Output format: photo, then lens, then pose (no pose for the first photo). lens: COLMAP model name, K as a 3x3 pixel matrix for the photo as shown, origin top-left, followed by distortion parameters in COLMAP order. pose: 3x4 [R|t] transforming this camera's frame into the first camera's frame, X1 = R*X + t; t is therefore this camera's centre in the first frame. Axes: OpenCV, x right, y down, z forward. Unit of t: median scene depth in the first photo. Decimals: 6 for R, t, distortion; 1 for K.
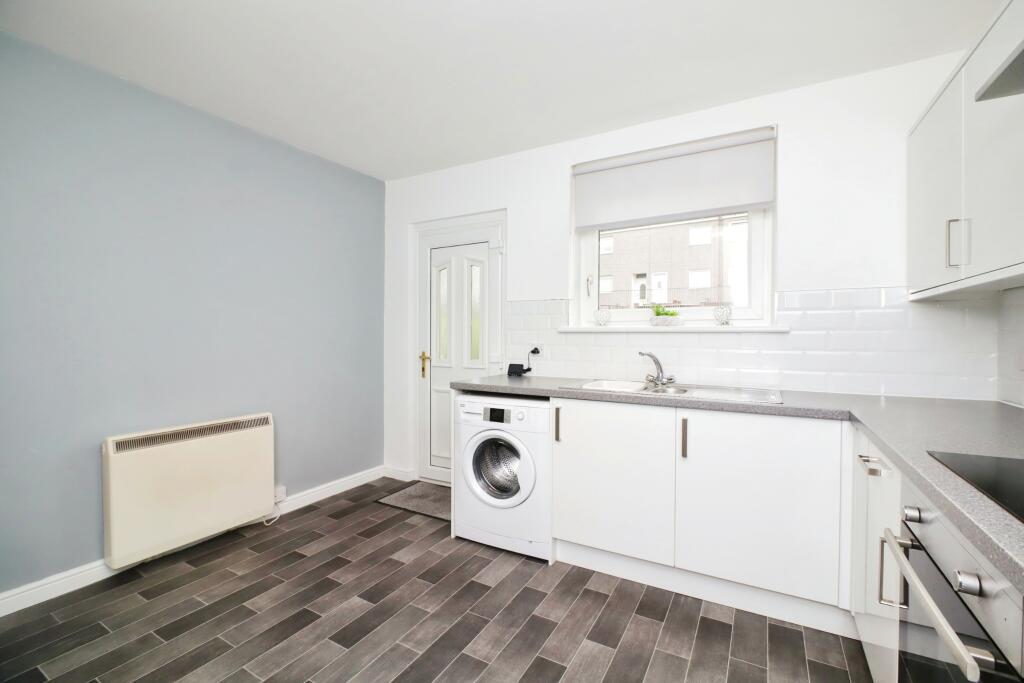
lens RADIAL K [[443.5, 0, 512.0], [0, 443.5, 344.3], [0, 0, 1]] dist [0.001765, -0.001422]
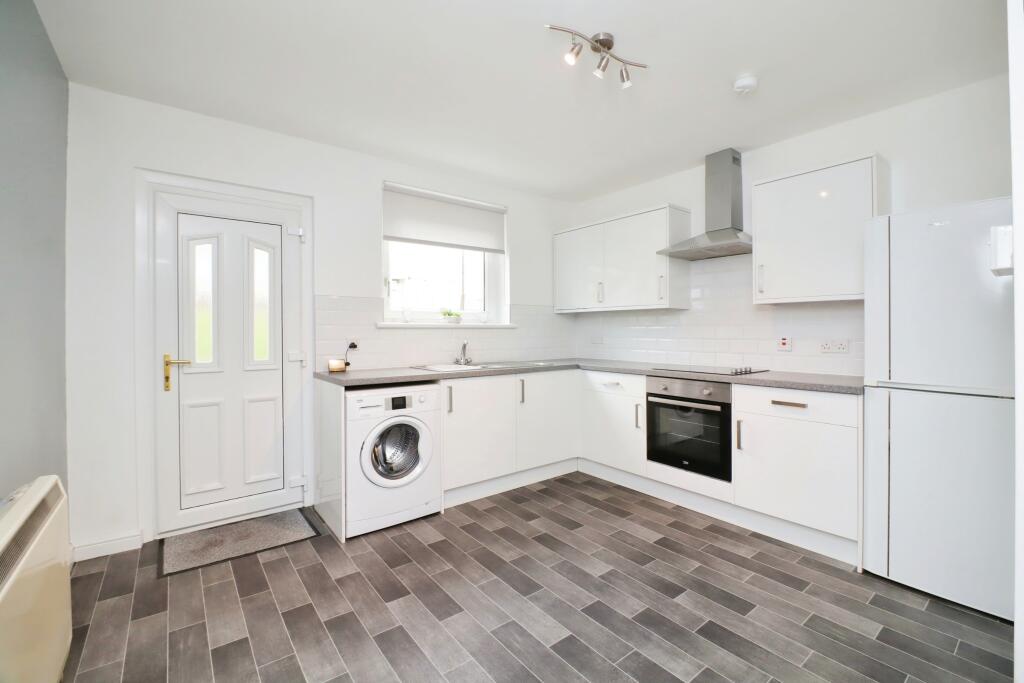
lens RADIAL K [[443.5, 0, 517.6], [0, 443.5, 334.8], [0, 0, 1]] dist [0.001765, -0.001422]
pose [[0.379190, -0.010549, 0.925259, -0.949852], [0.020106, 0.999793, 0.003158, -0.007159], [-0.925101, 0.017406, 0.379323, 0.307610]]
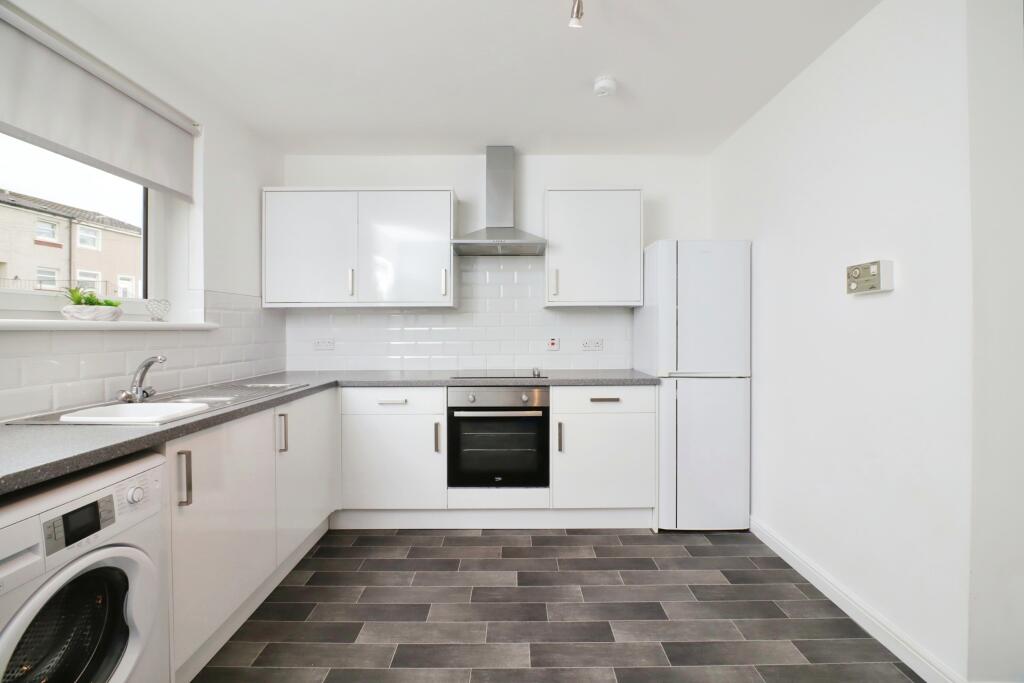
lens RADIAL K [[443.5, 0, 509.3], [0, 443.5, 331.0], [0, 0, 1]] dist [0.001765, -0.001422]
pose [[-0.493096, -0.002117, 0.869972, -0.578418], [0.021424, 0.999664, 0.014575, -0.026483], [-0.869711, 0.025825, -0.492885, 0.924424]]
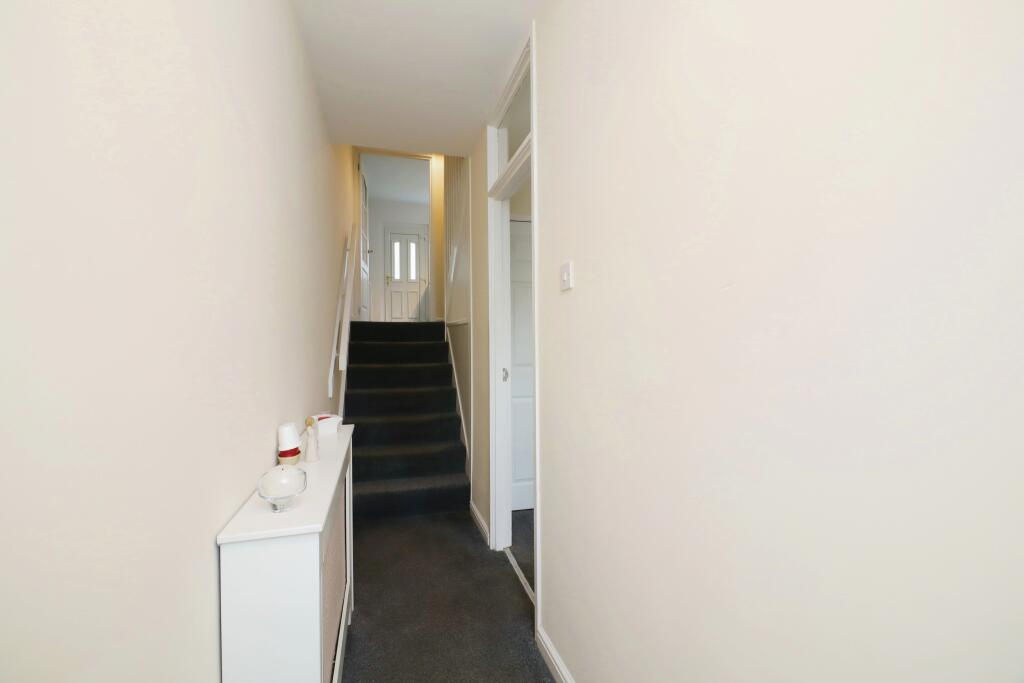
lens RADIAL K [[443.5, 0, 513.1], [0, 443.5, 339.3], [0, 0, 1]] dist [0.001765, -0.001422]
pose [[0.697531, -0.008924, 0.716500, -2.151303], [0.017482, 0.999837, -0.004565, 0.572295], [-0.716342, 0.015710, 0.697573, -1.725433]]
